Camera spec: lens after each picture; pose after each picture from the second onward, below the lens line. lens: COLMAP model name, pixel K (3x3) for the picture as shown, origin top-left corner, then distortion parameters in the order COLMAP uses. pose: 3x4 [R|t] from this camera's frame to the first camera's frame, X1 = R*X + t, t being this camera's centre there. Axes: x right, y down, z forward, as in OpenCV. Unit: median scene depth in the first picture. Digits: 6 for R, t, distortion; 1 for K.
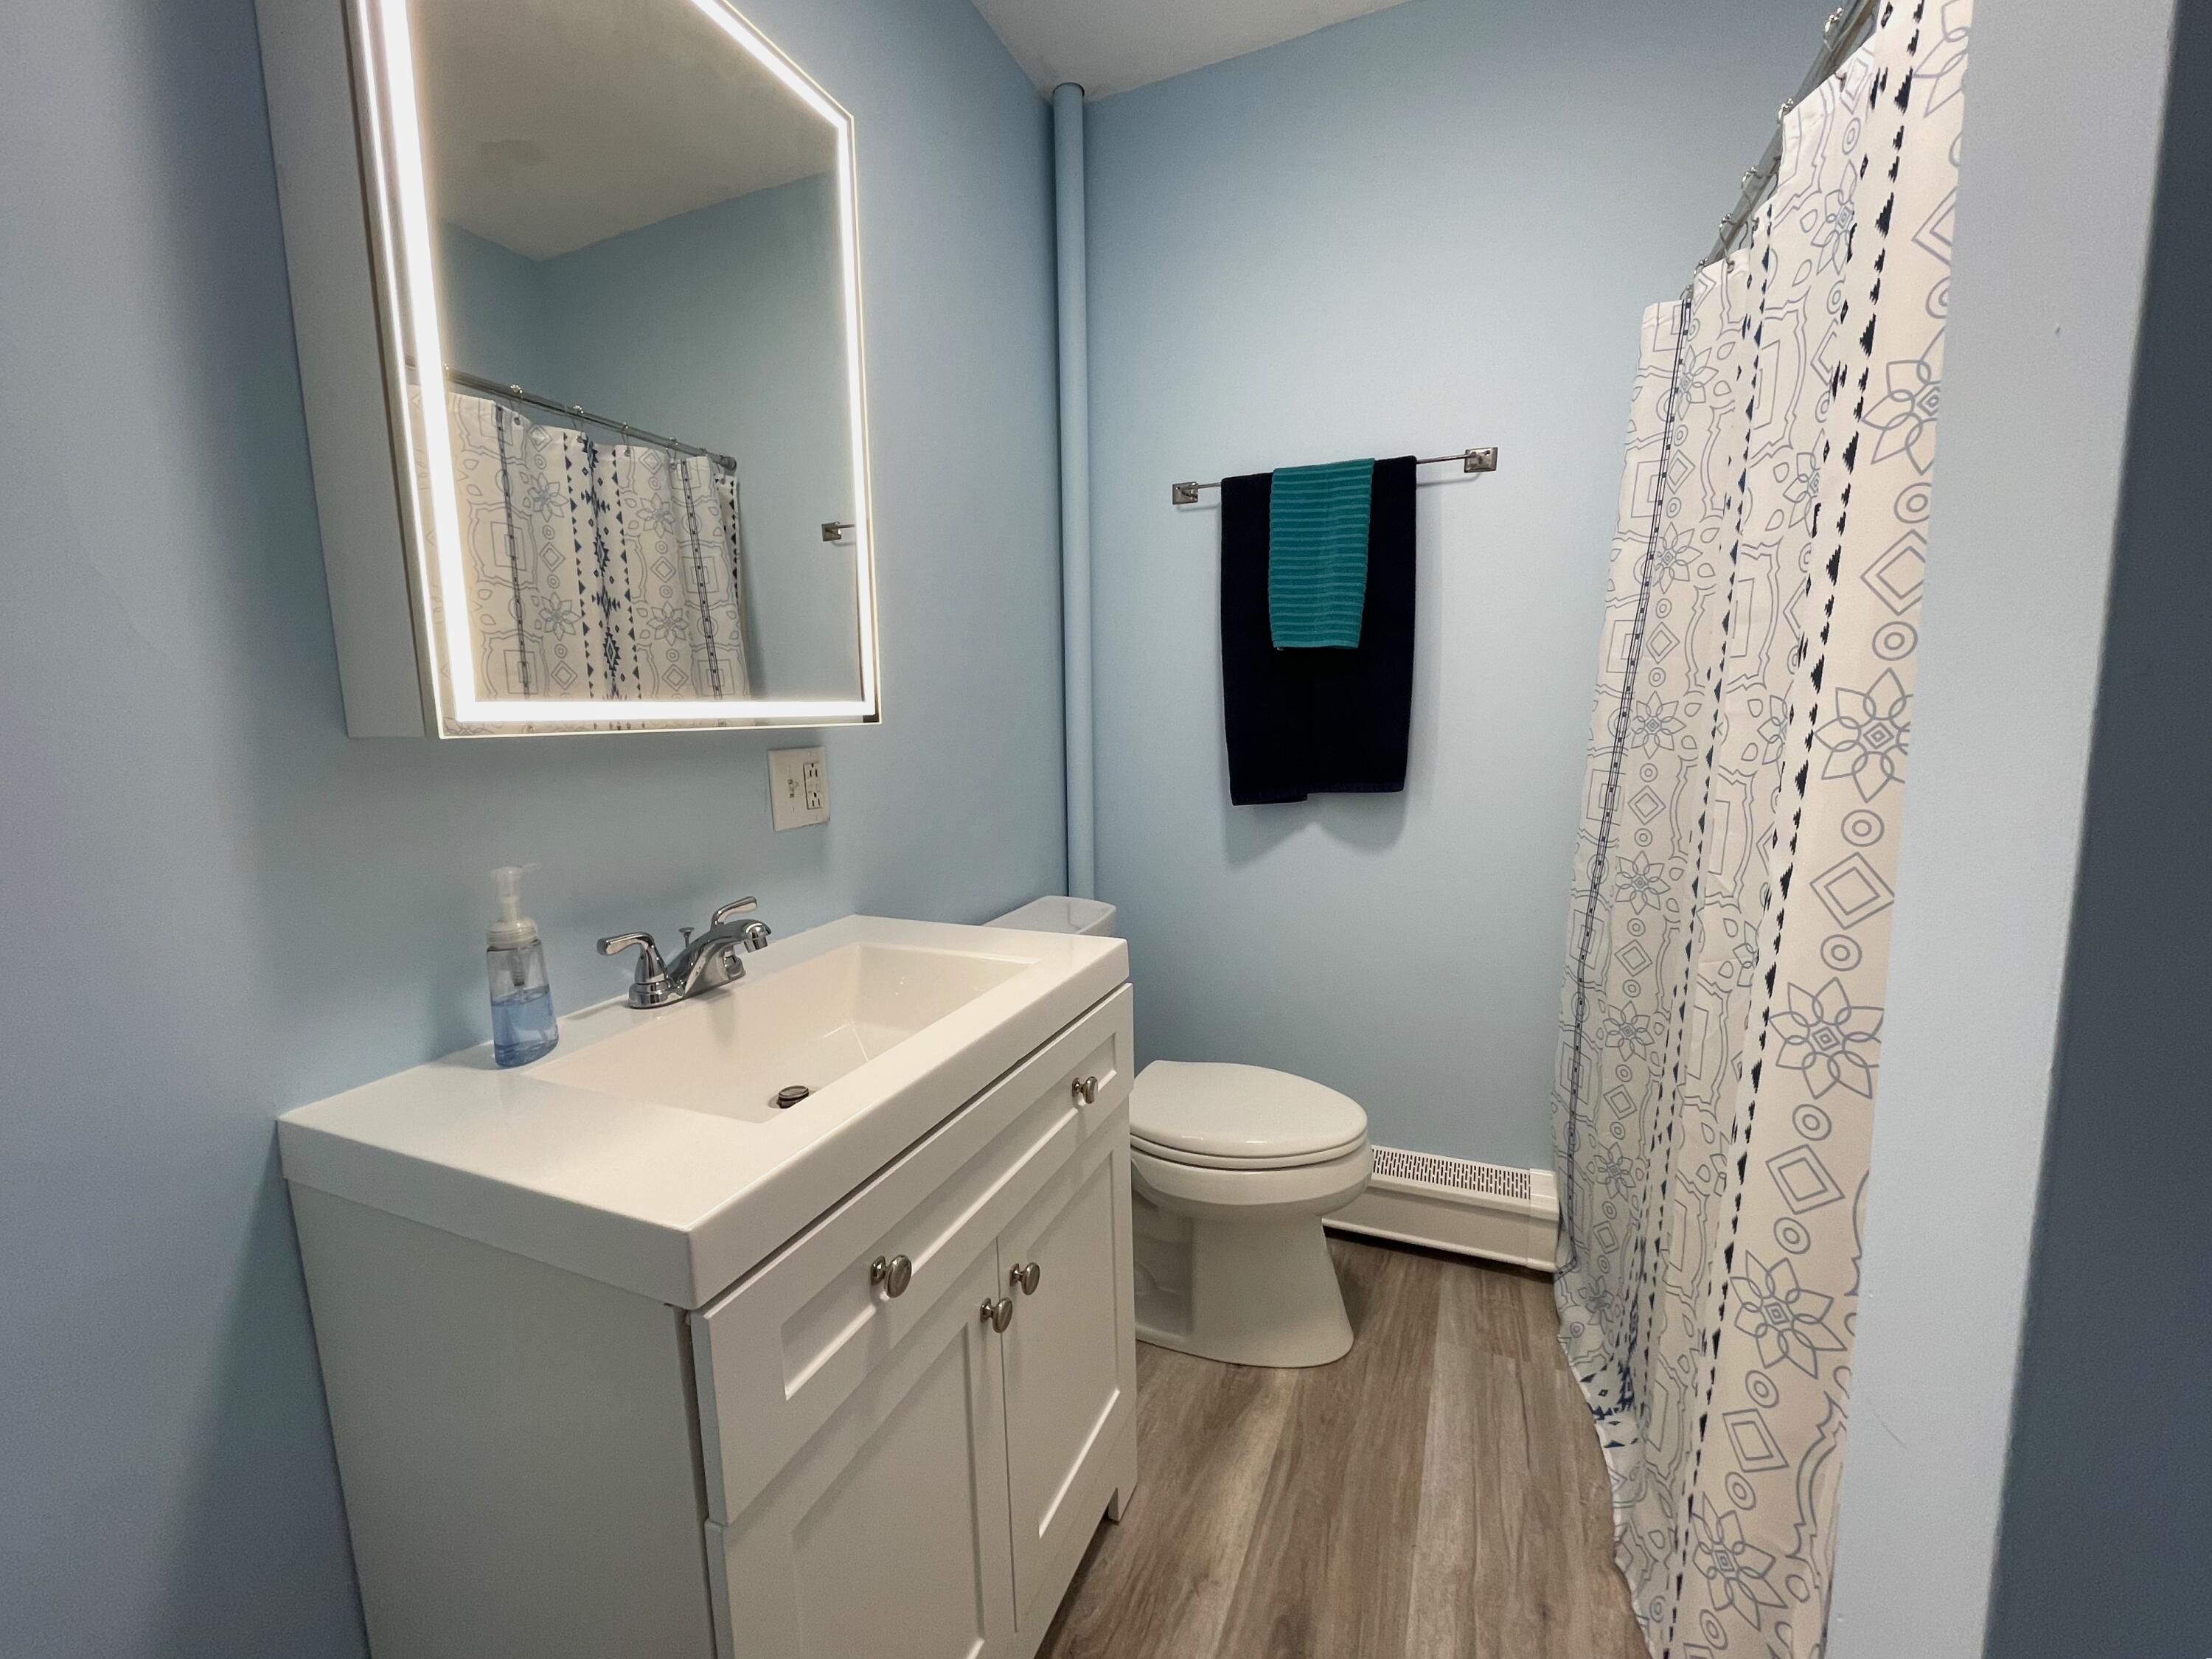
lens RADIAL K [[896.1, 0, 1087.6], [0, 896.1, 836.5], [0, 0, 1]] dist [-0.010178, -0.000794]
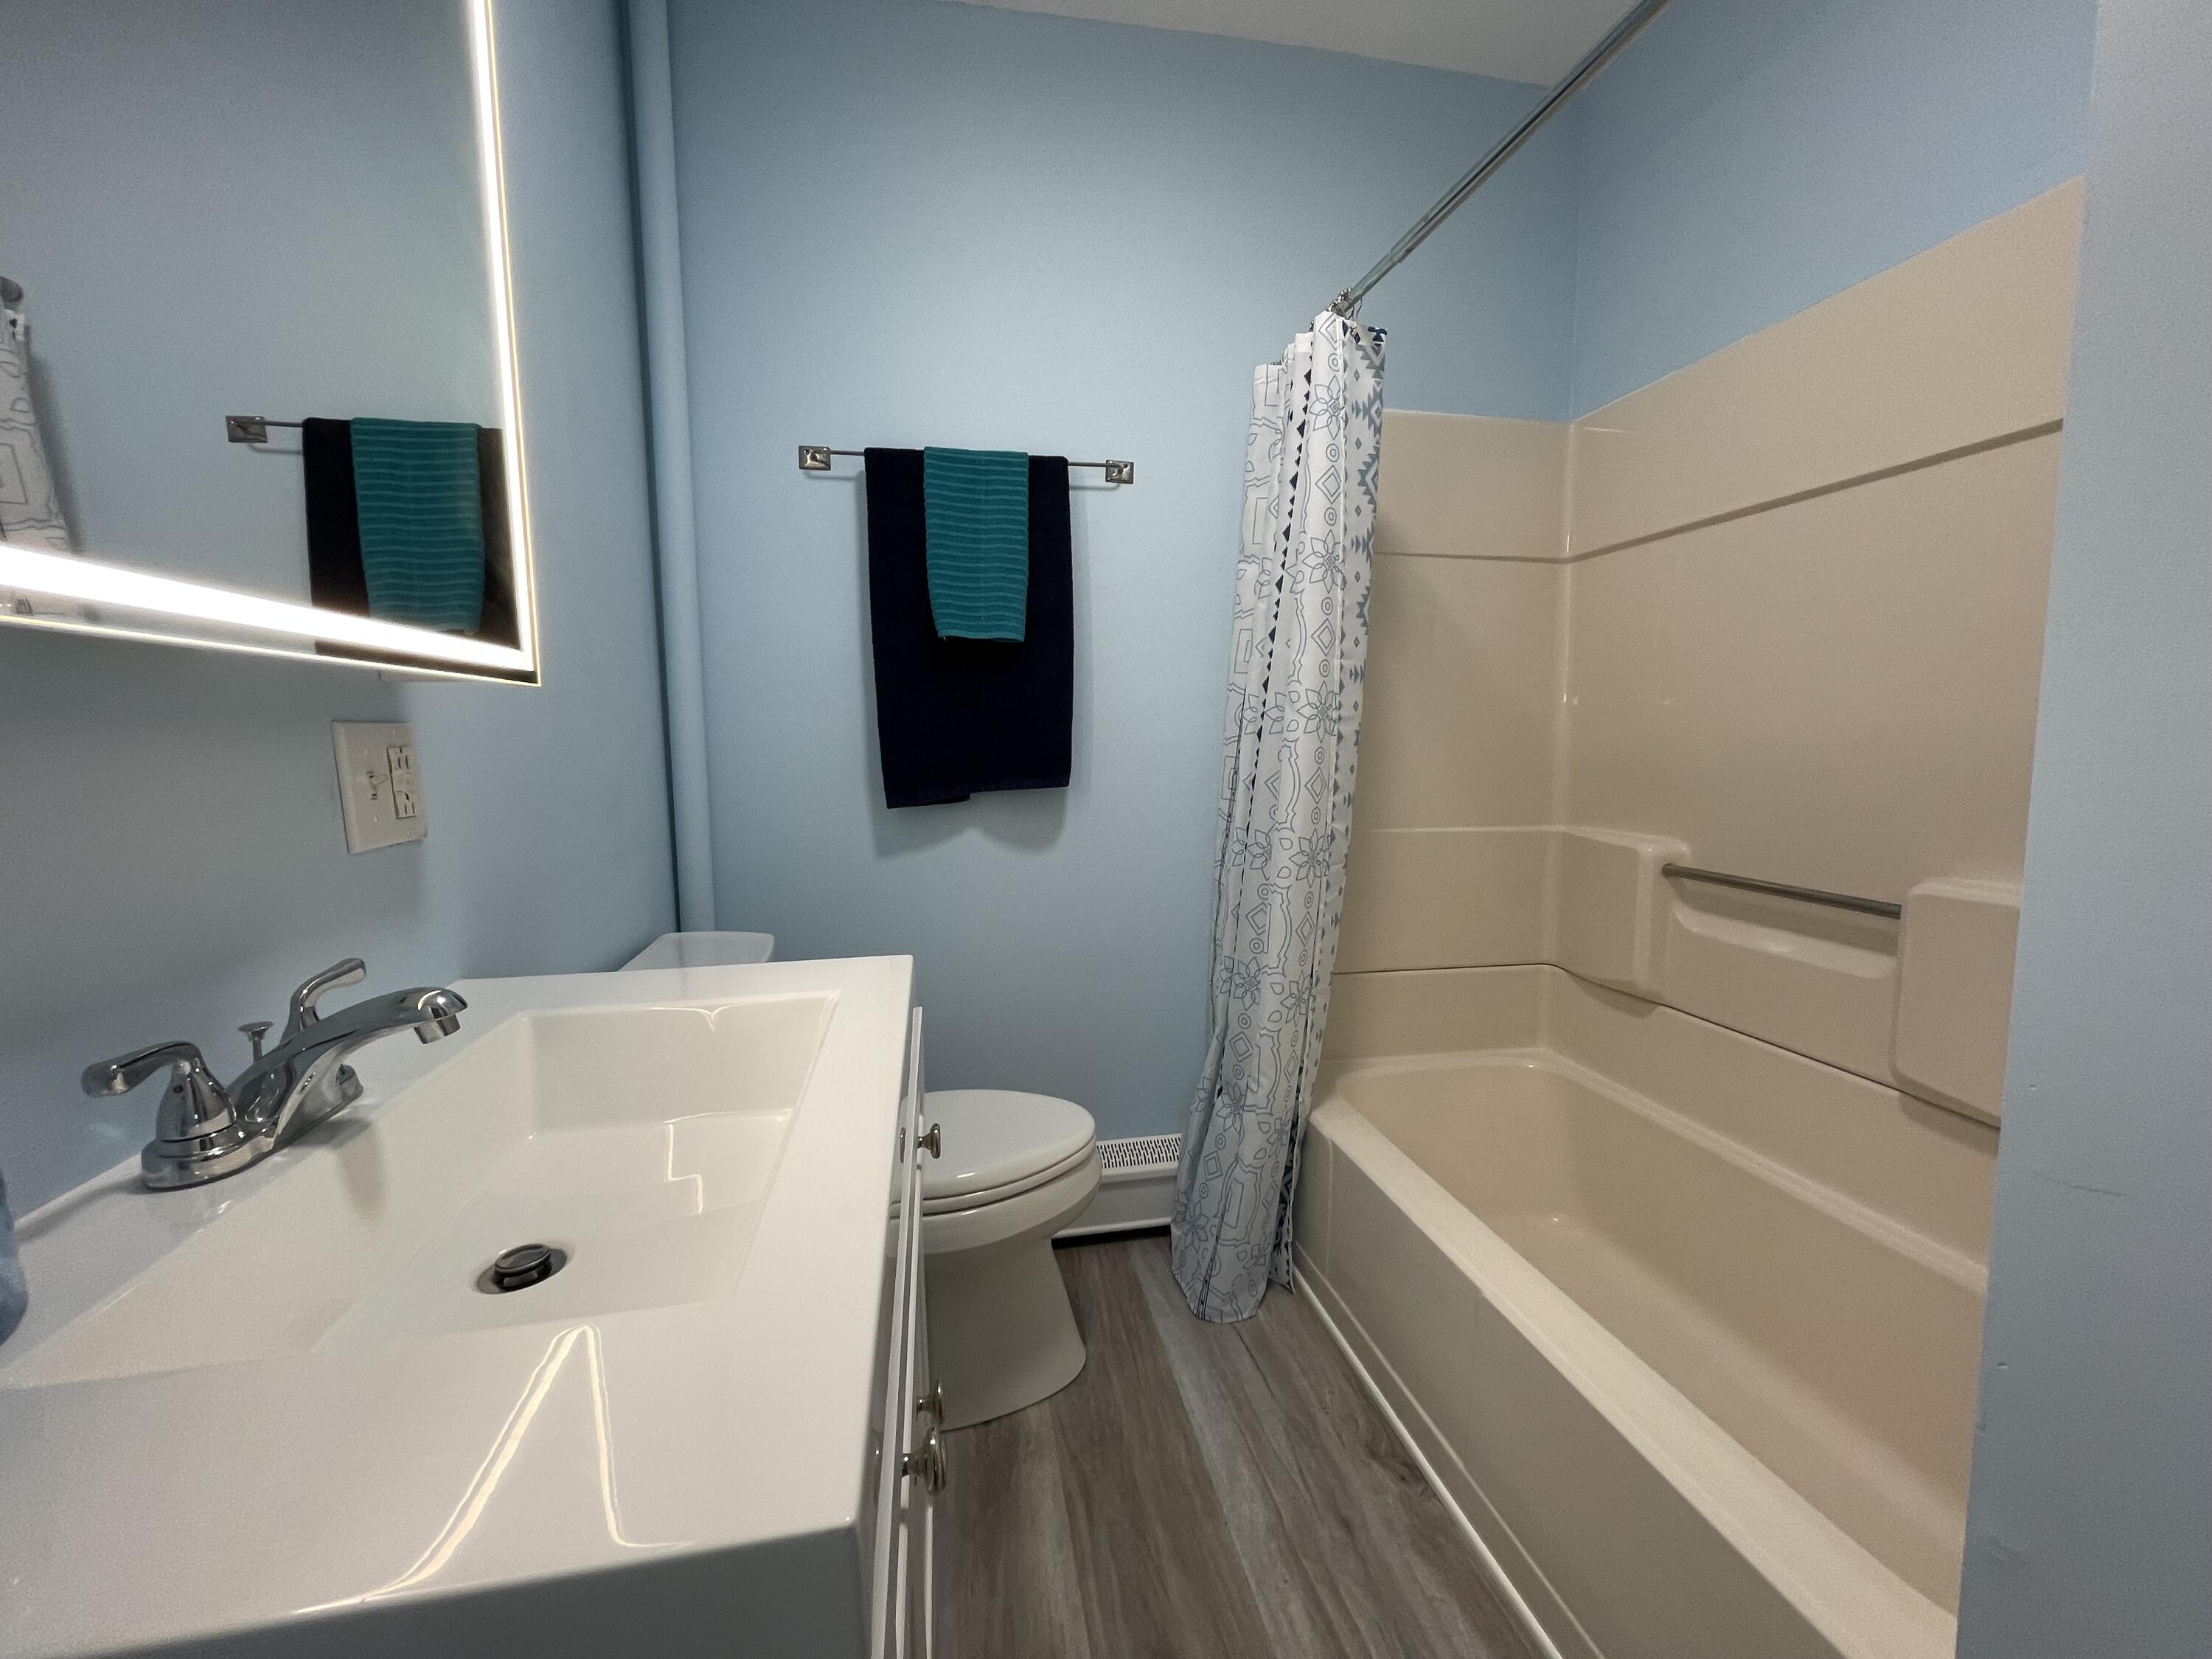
lens RADIAL K [[896.1, 0, 1107.0], [0, 896.1, 831.8], [0, 0, 1]] dist [-0.010178, -0.000794]
pose [[0.825643, -0.052823, 0.561715, -0.209627], [0.072495, 0.997287, -0.012774, 0.019458], [-0.559516, 0.051268, 0.827232, 0.162212]]
